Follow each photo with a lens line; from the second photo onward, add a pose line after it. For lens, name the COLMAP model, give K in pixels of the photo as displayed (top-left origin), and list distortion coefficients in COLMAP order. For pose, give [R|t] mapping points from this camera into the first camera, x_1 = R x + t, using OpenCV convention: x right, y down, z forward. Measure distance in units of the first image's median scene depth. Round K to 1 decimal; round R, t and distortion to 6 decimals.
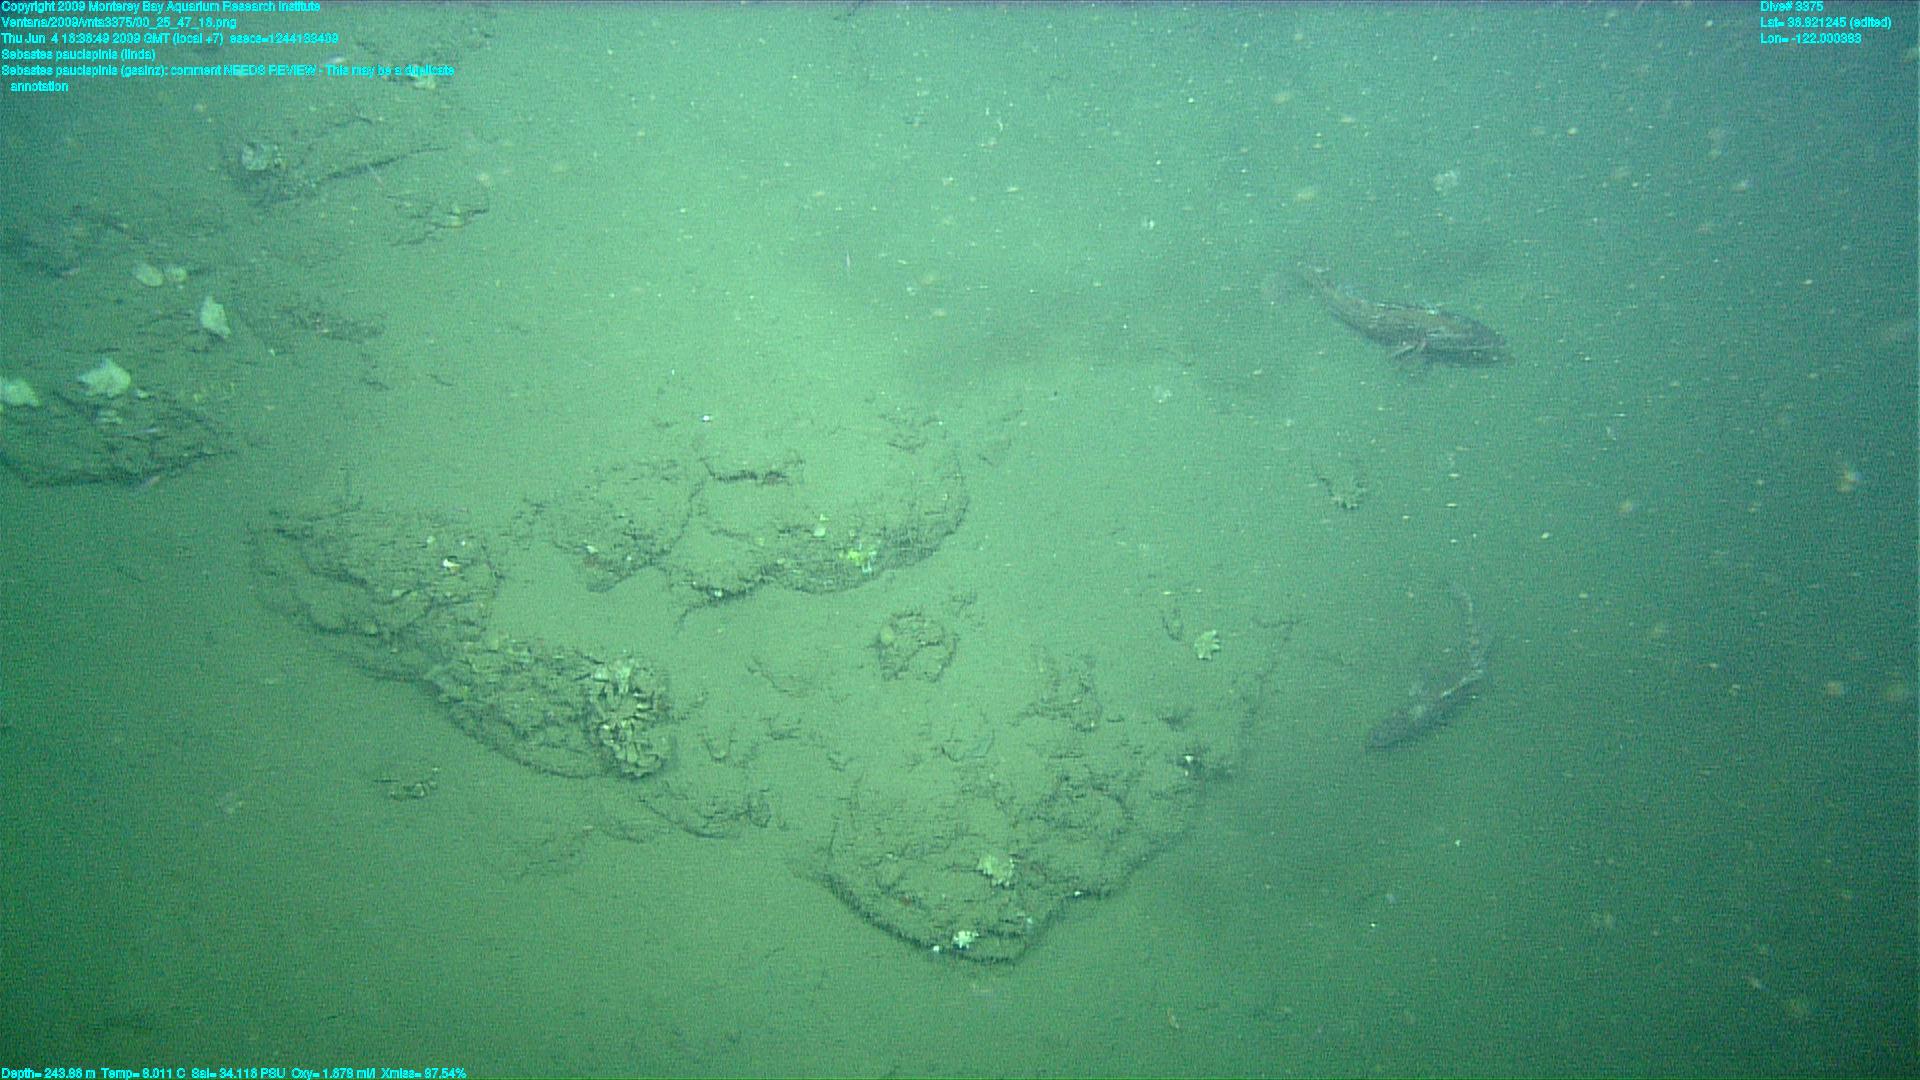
lens RADIAL K [[773.6, 0, 960.0], [0, 773.6, 540.0], [0, 0, 1]] dist [-0.000557, 0.030945]
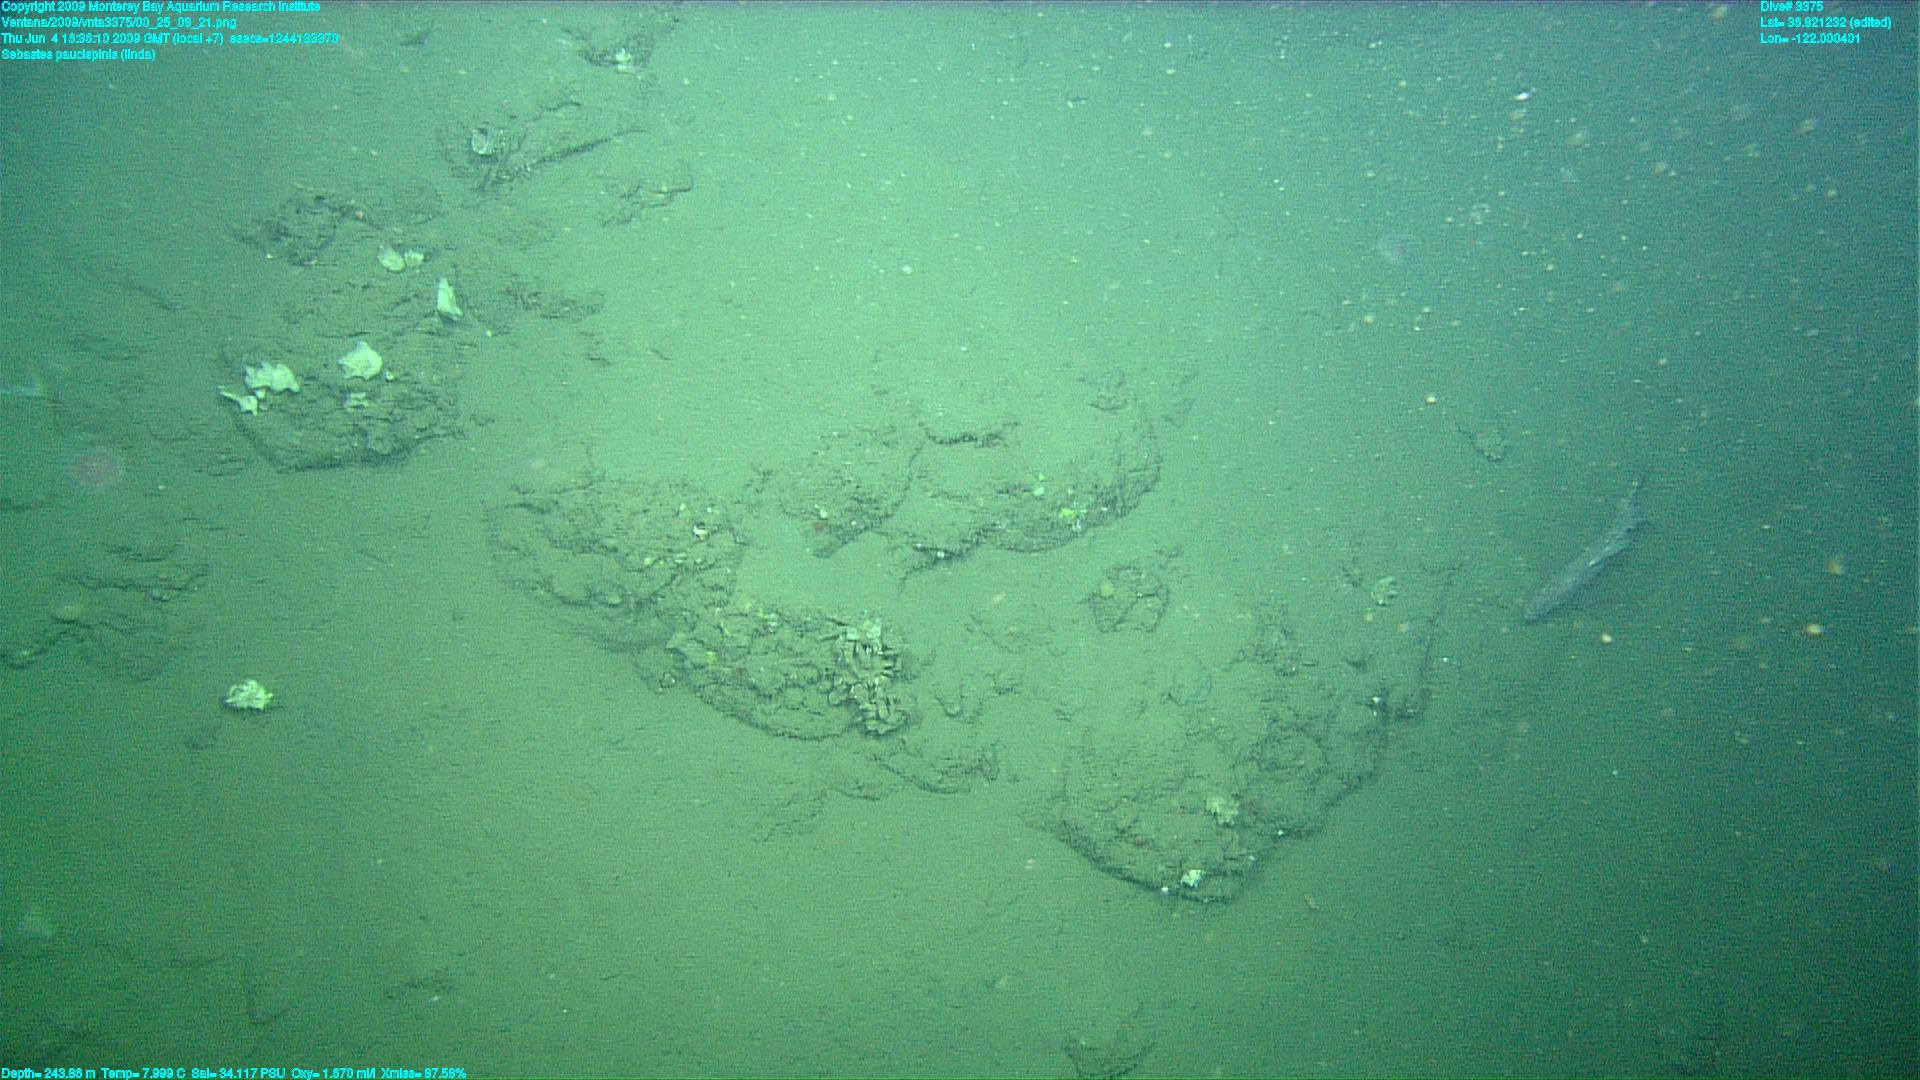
lens RADIAL K [[773.6, 0, 960.0], [0, 773.6, 540.0], [0, 0, 1]] dist [-0.000557, 0.030945]
pose [[0.998244, -0.037162, 0.046138, -0.336953], [0.037494, 0.999277, -0.006352, 0.058029], [-0.045869, 0.008070, 0.998915, -0.024735]]
